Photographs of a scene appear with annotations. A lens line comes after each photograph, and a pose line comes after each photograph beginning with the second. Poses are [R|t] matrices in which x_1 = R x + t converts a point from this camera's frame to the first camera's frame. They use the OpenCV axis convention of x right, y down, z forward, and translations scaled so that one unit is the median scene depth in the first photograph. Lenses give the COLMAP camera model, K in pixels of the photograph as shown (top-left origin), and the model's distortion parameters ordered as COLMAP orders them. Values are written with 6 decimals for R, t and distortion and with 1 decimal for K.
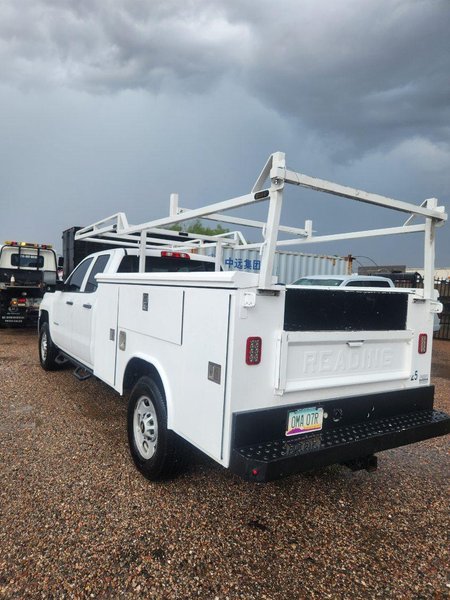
lens RADIAL K [[409.1, 0, 221.8], [0, 409.1, 300.1], [0, 0, 1]] dist [0.042897, -0.000040]
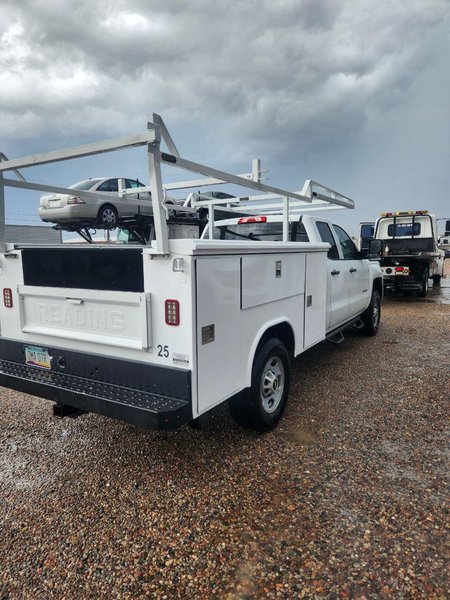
lens RADIAL K [[409.1, 0, 220.5], [0, 409.1, 302.1], [0, 0, 1]] dist [0.042897, -0.000040]
pose [[0.404880, 0.056687, -0.912611, 1.115162], [0.011280, 0.997691, 0.066976, 0.033967], [0.914300, -0.037412, 0.403306, 0.720573]]
